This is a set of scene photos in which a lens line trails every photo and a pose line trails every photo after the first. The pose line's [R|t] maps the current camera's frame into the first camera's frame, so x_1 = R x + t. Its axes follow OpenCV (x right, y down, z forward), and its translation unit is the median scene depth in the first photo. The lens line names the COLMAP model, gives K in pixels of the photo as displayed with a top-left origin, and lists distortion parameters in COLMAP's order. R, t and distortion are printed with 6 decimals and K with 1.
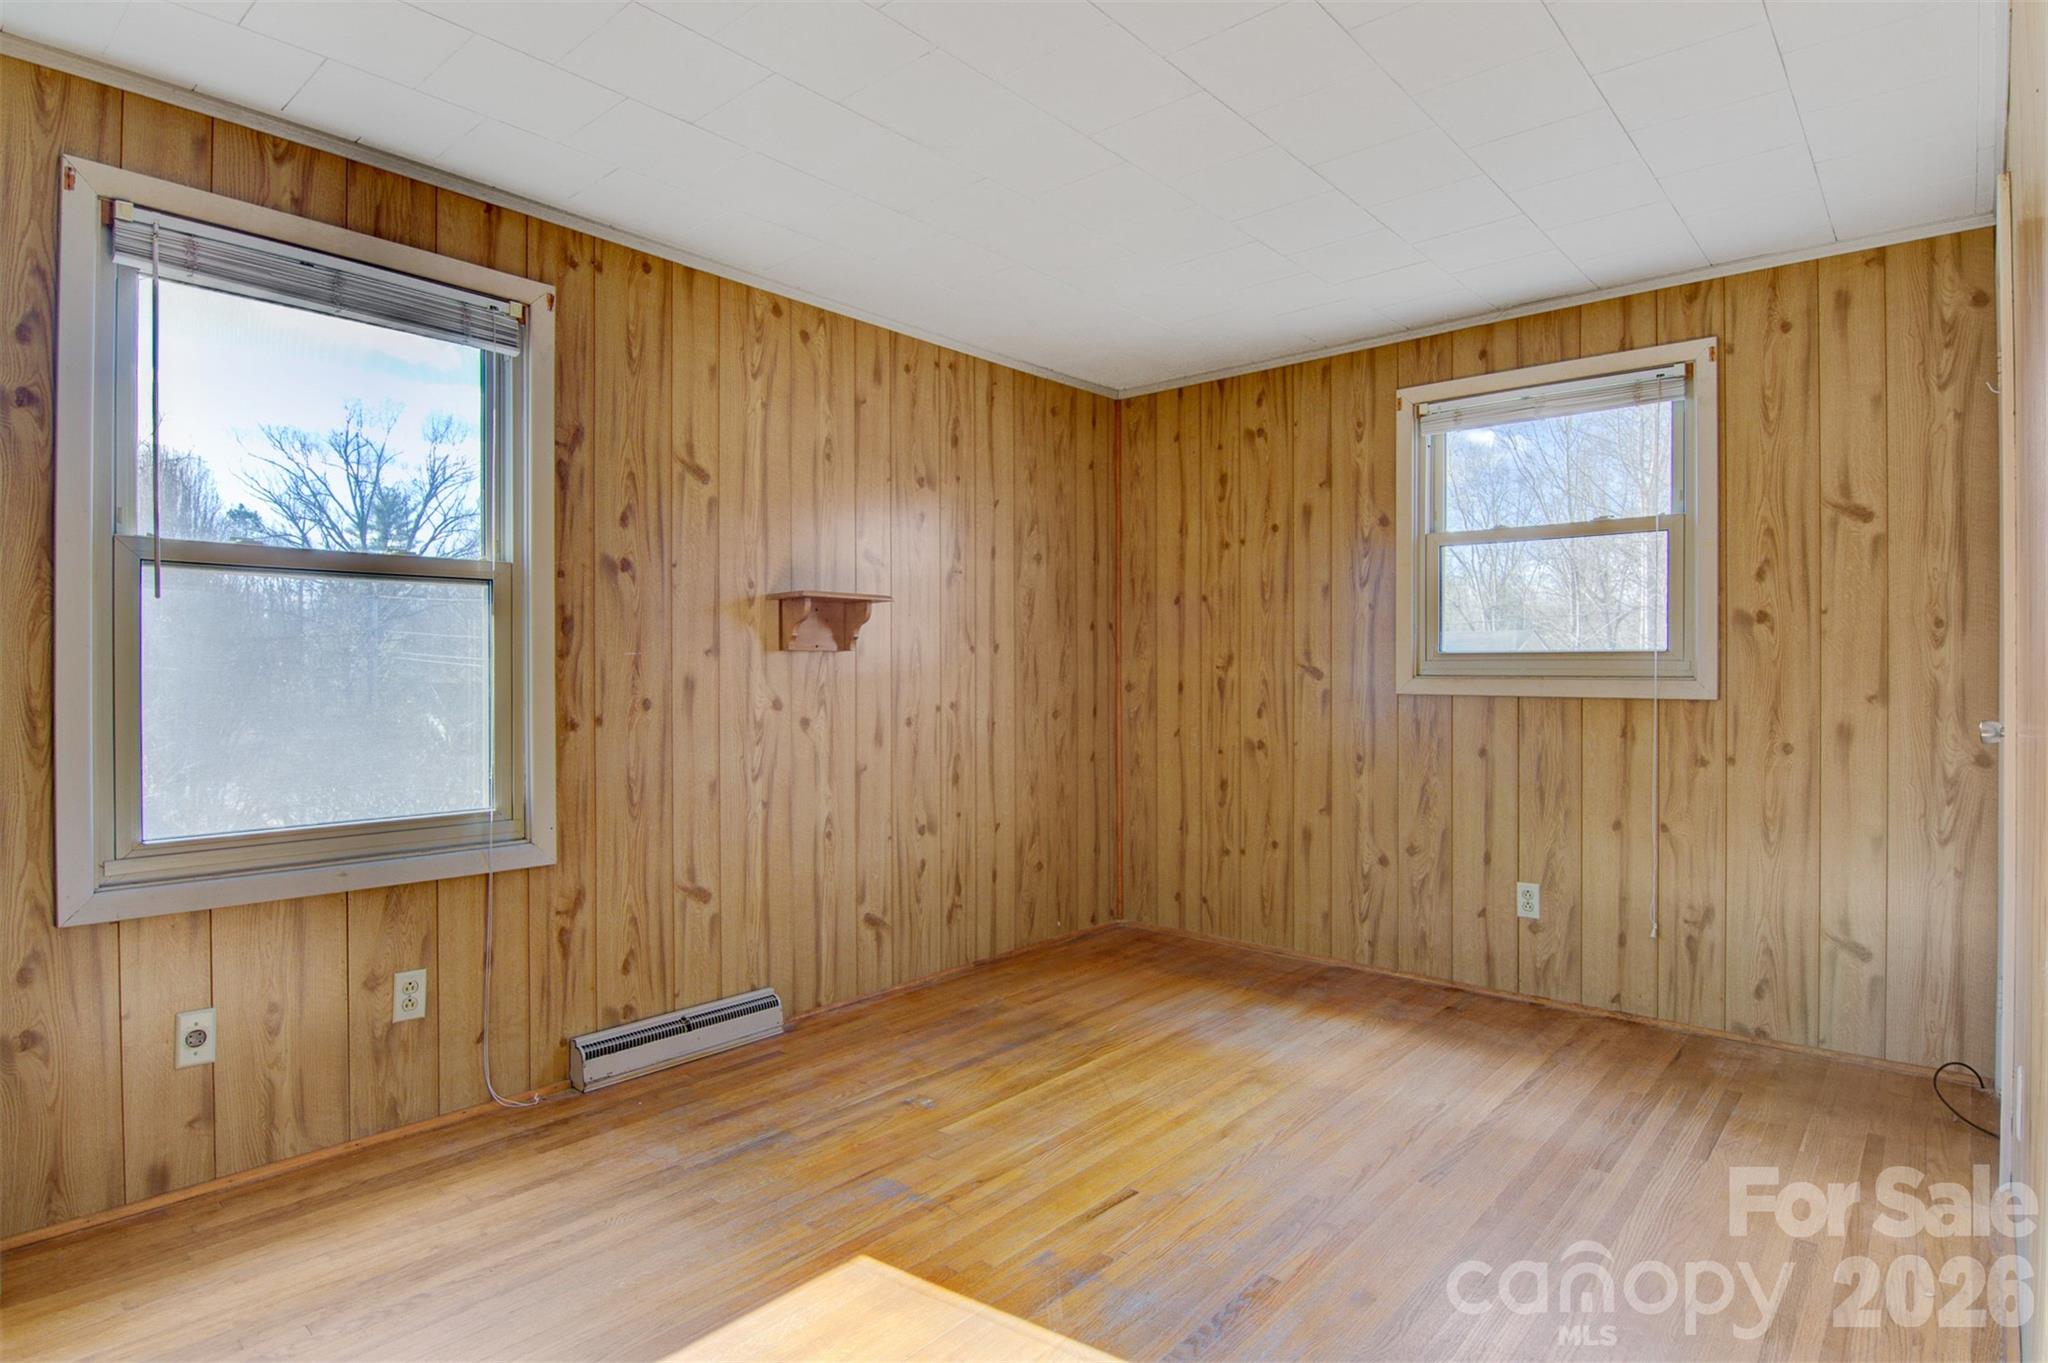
lens RADIAL K [[1088.6, 0, 1037.0], [0, 1088.6, 654.7], [0, 0, 1]] dist [0.000621, -0.020646]
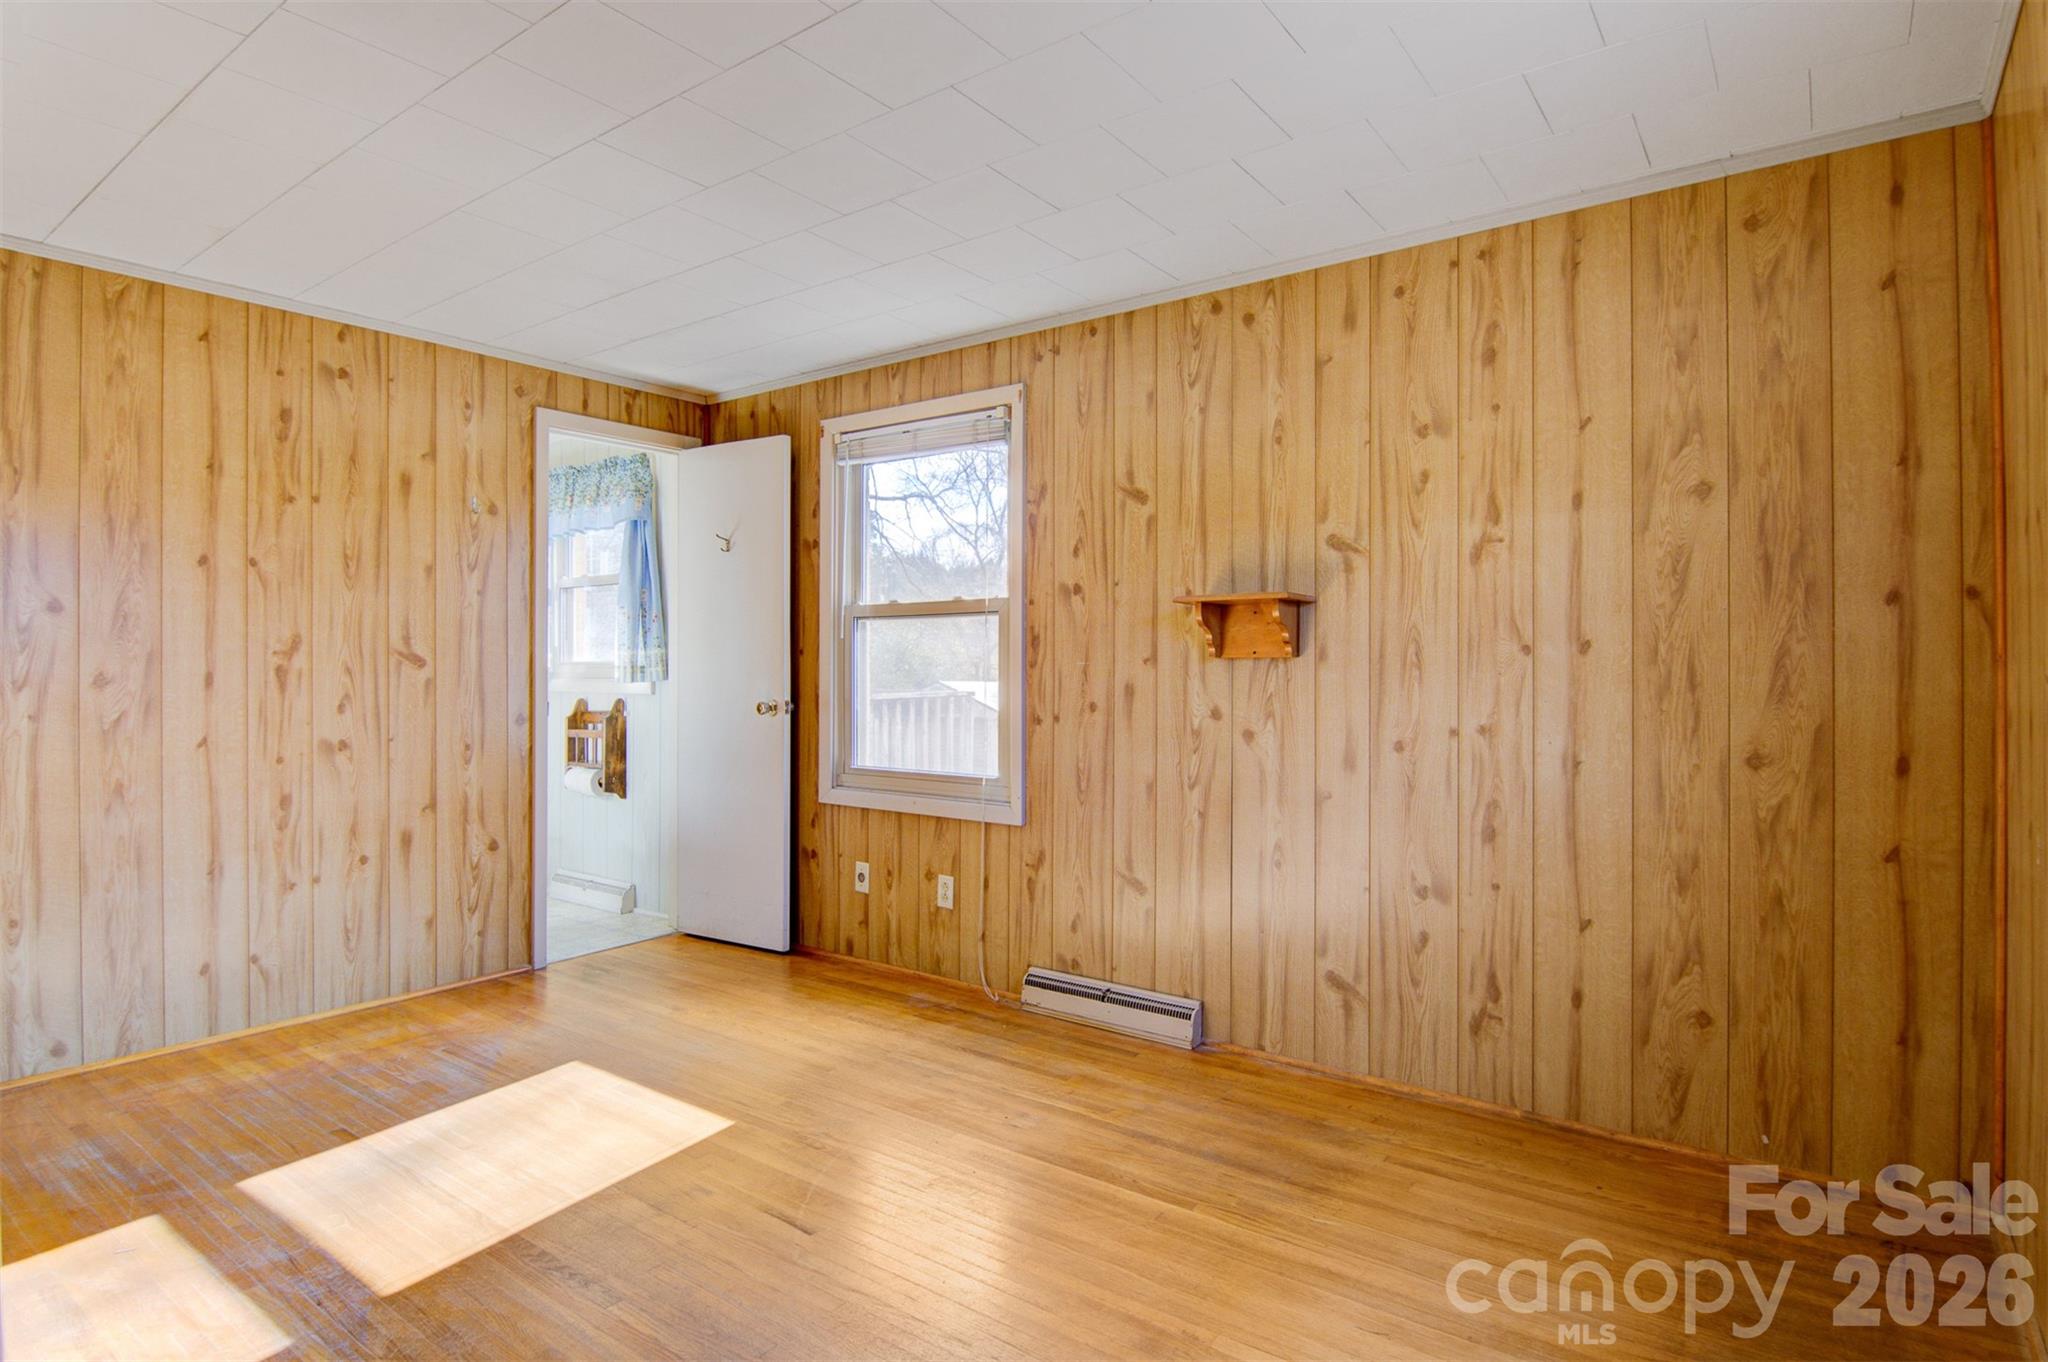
lens RADIAL K [[1088.6, 0, 1037.0], [0, 1088.6, 654.2], [0, 0, 1]] dist [0.000621, -0.020646]
pose [[0.065731, -0.017135, -0.997690, 0.722390], [0.008712, 0.999824, -0.016598, 0.007409], [0.997799, -0.007600, 0.065868, 0.783724]]
